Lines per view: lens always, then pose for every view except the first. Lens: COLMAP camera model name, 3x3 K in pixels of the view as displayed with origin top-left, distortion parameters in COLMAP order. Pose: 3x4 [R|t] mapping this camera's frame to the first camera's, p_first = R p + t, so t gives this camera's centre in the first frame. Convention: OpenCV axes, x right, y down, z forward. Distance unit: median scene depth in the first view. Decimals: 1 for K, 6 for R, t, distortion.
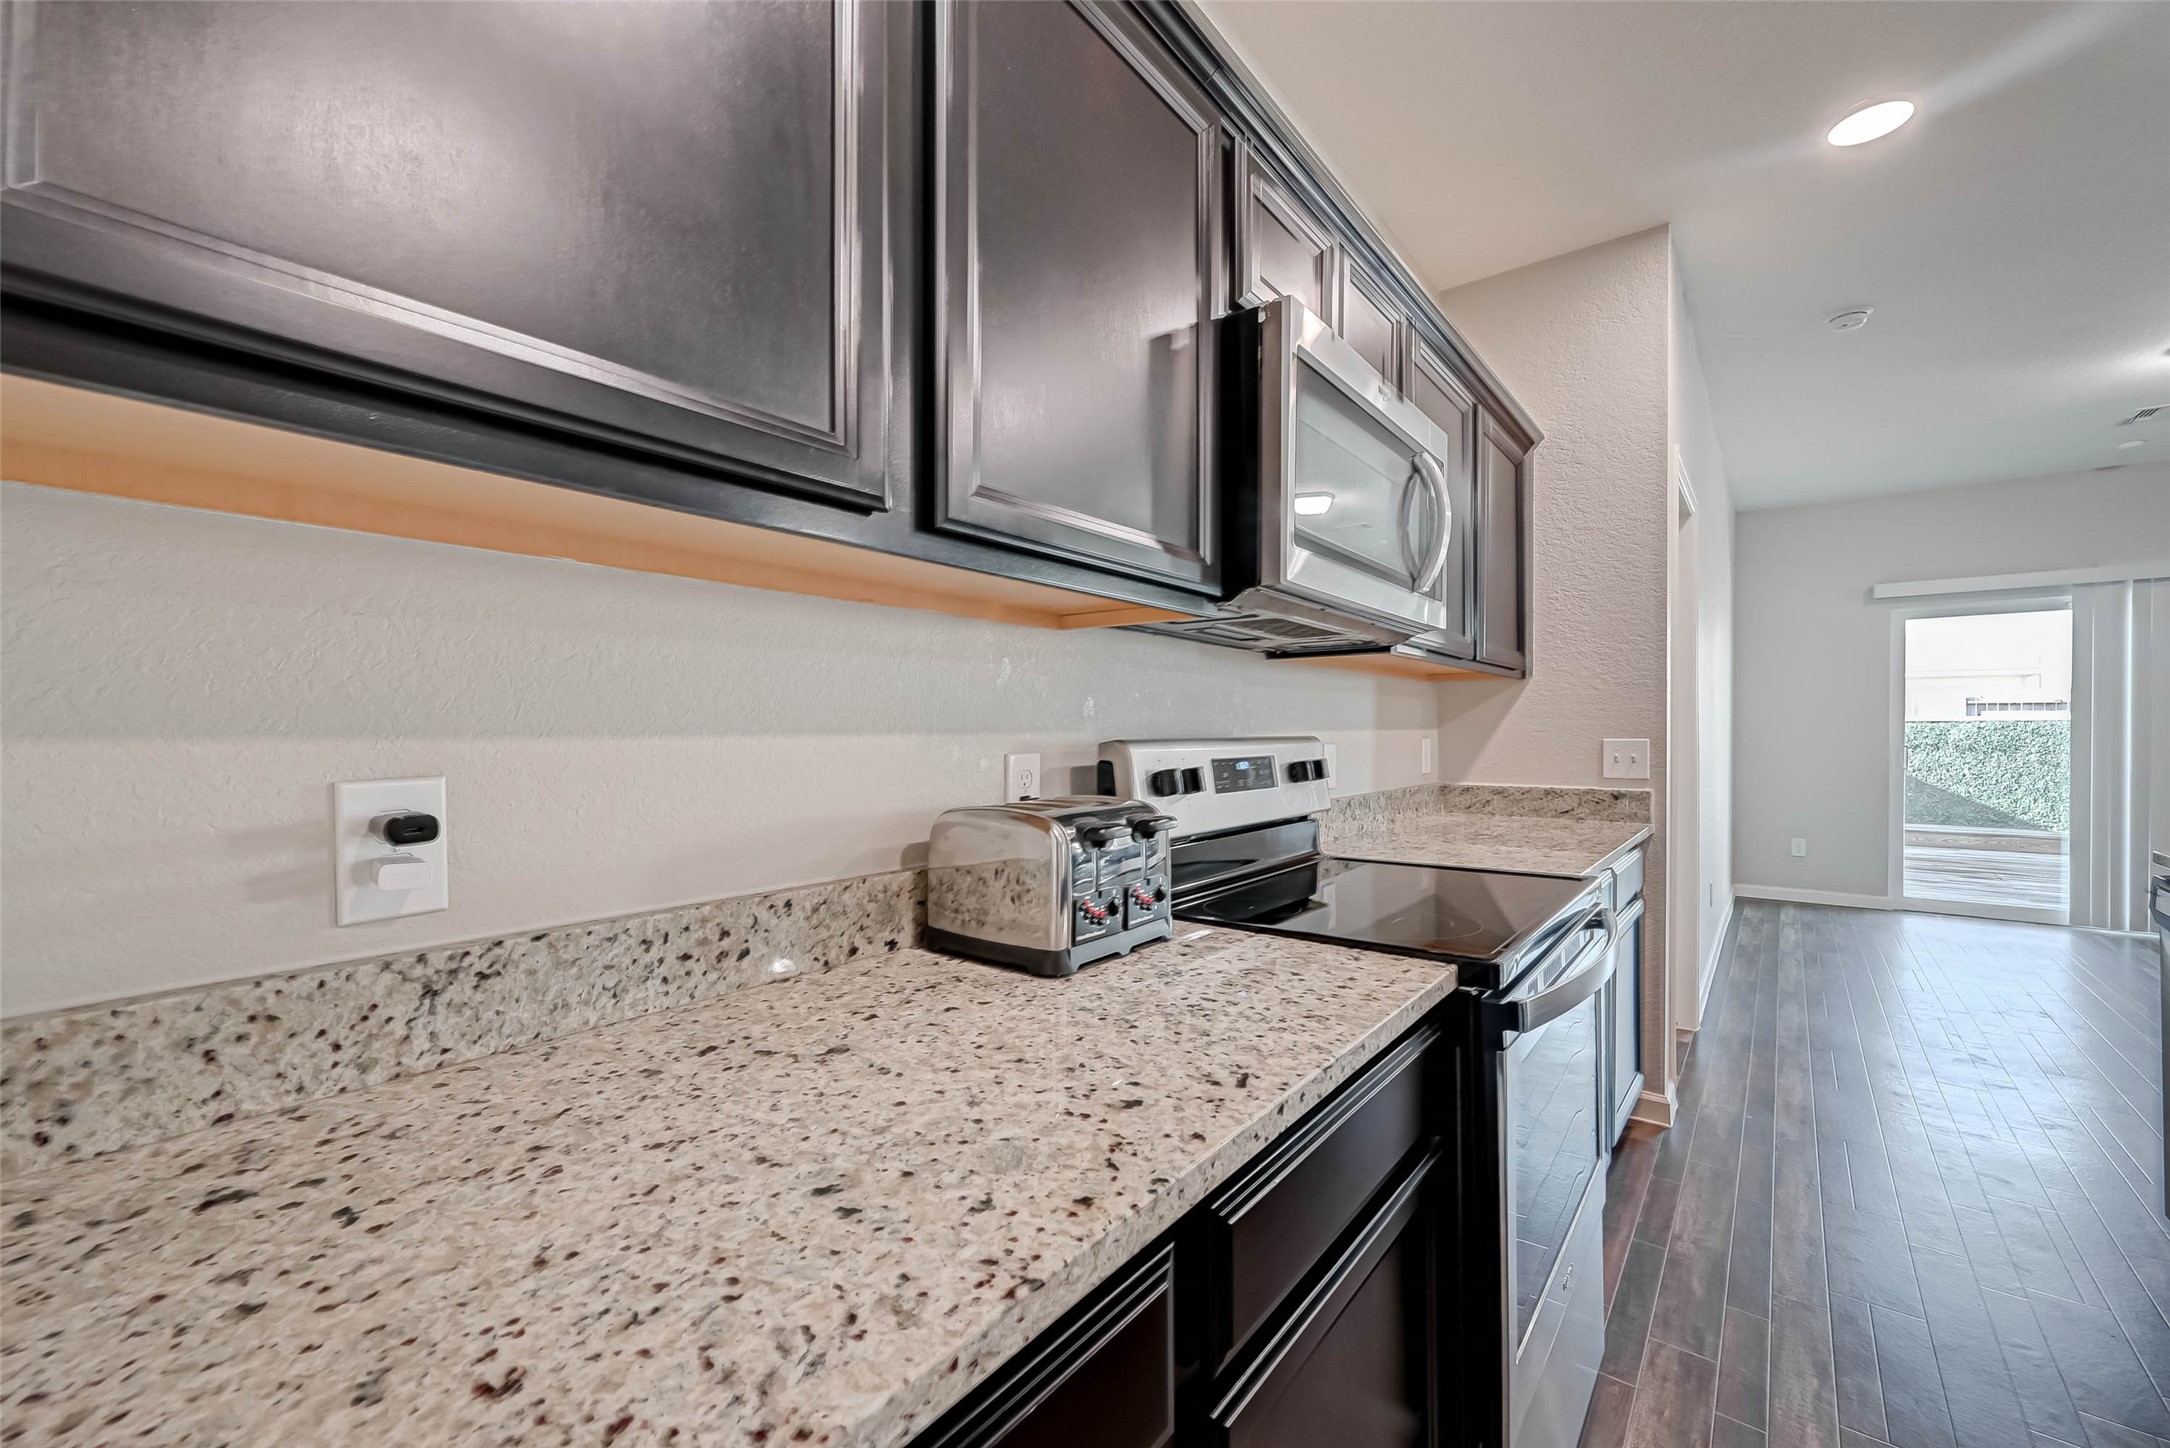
lens RADIAL K [[862.8, 0, 1072.1], [0, 862.8, 723.5], [0, 0, 1]] dist [0.000548, 0.000102]
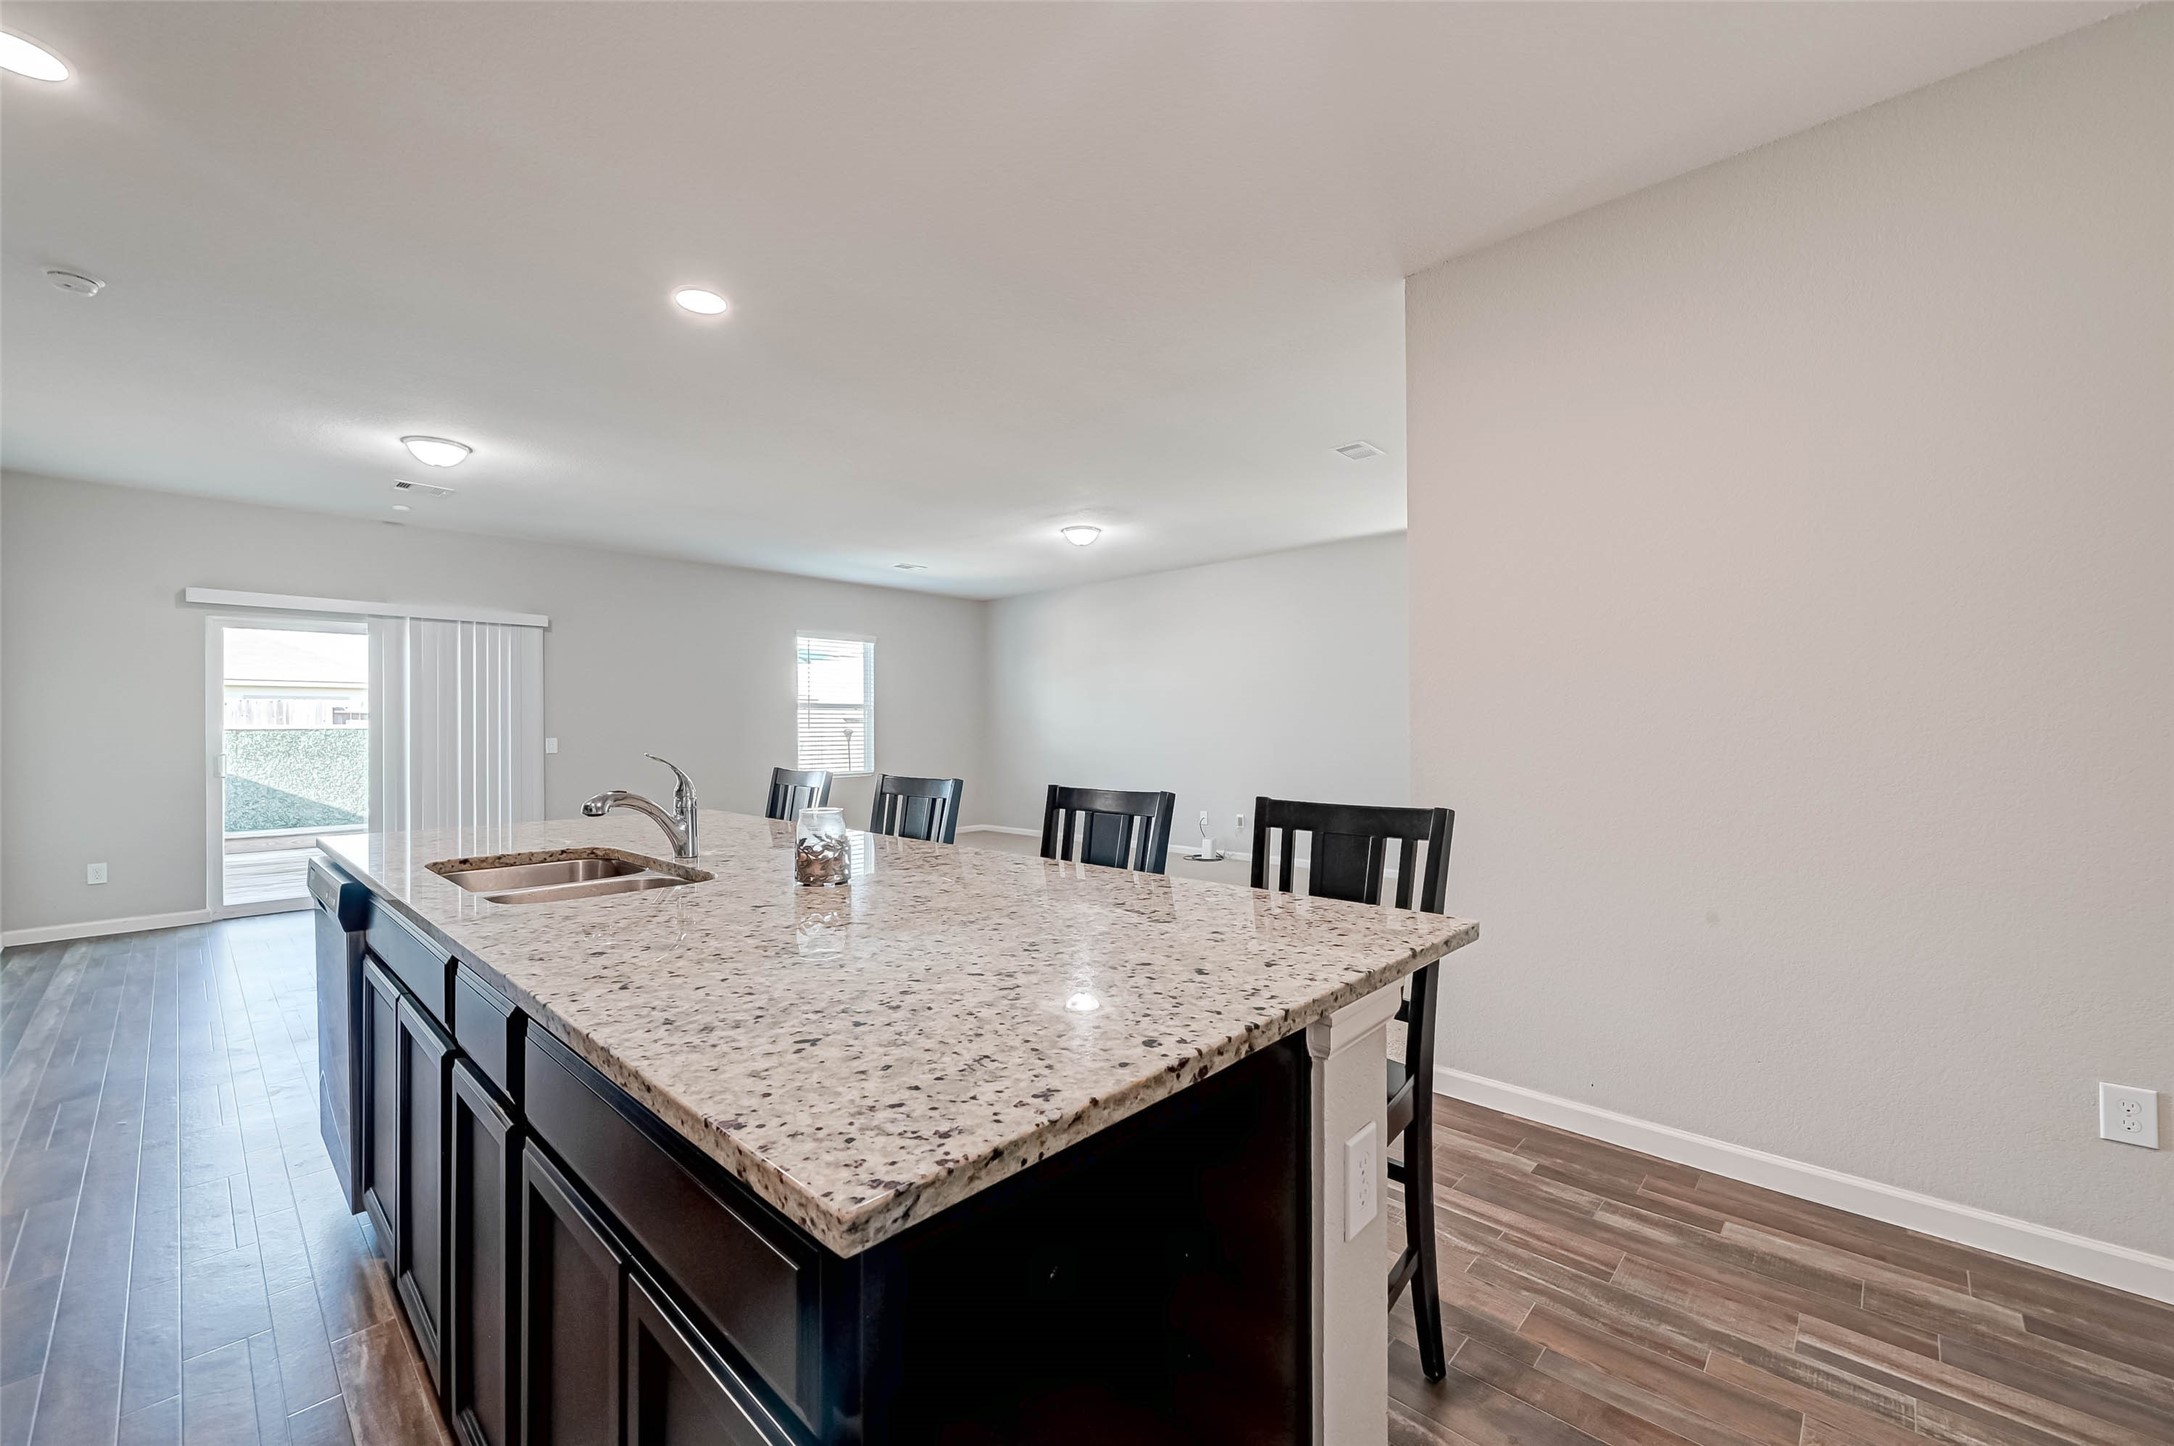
lens RADIAL K [[860.8, 0, 1085.1], [0, 860.8, 730.1], [0, 0, 1]] dist [-0.000018, 0.000504]
pose [[0.077345, 0.000258, 0.997004, 0.187677], [0.001027, 0.999999, -0.000339, -0.001758], [-0.997004, 0.001050, 0.077344, -0.248865]]
